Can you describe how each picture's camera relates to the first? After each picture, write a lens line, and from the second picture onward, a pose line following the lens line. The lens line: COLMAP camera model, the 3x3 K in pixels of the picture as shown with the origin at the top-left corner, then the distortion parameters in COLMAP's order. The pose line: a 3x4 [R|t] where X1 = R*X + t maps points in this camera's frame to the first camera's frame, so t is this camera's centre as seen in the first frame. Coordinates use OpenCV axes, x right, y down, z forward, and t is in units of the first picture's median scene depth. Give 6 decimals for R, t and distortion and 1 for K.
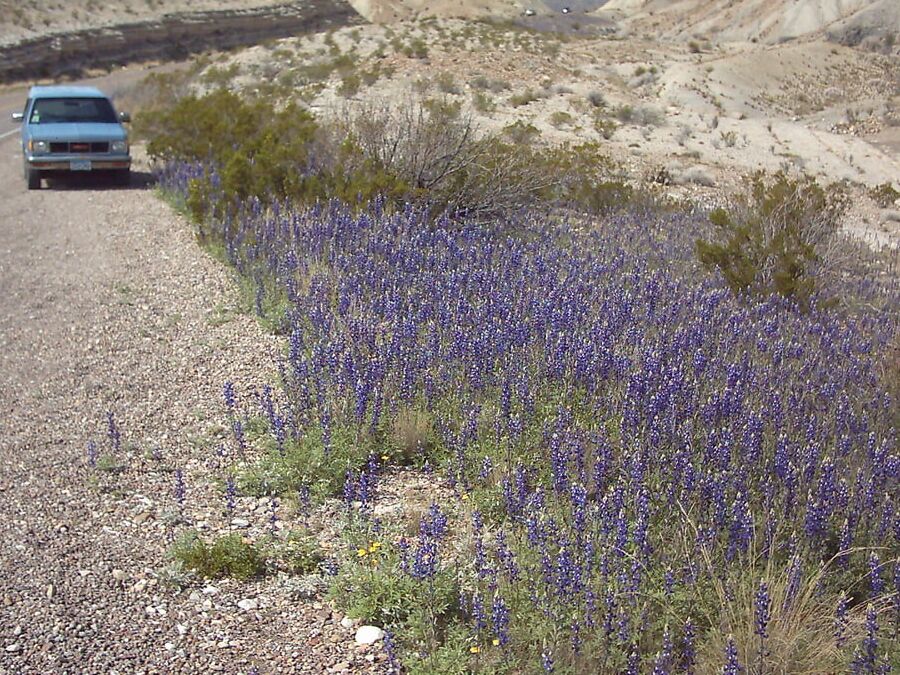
lens RADIAL K [[1313.3, 0, 455.0], [0, 1313.3, 341.4], [0, 0, 1]] dist [-0.107970, 0.000000]
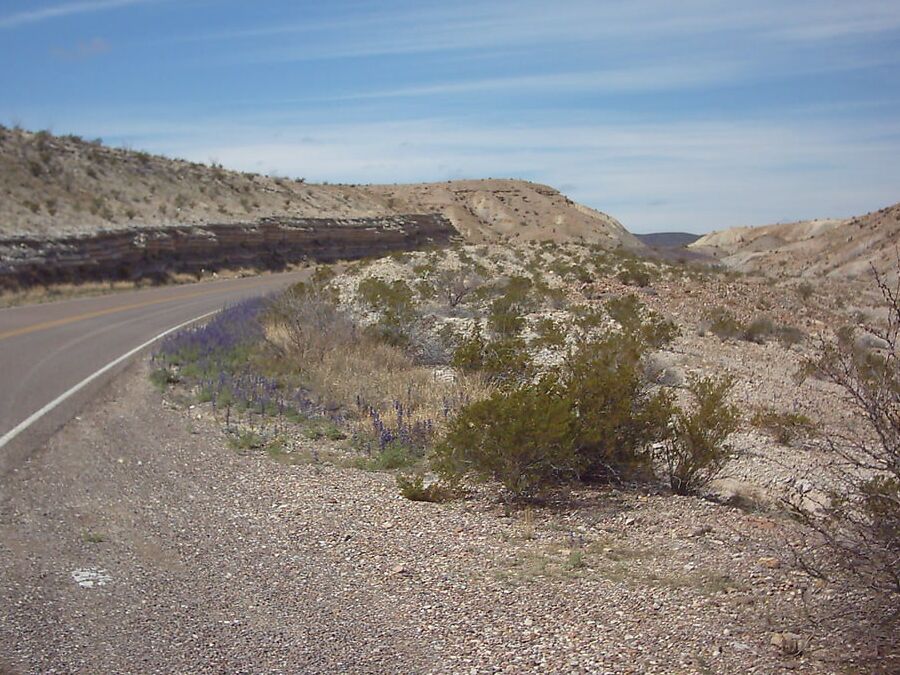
lens RADIAL K [[1343.1, 0, 449.9], [0, 1343.1, 338.2], [0, 0, 1]] dist [-0.109610, 0.000000]
pose [[0.996683, 0.062759, -0.051812, -0.057050], [-0.070761, 0.982764, -0.170784, -0.033685], [0.040201, 0.173883, 0.983945, 0.163521]]
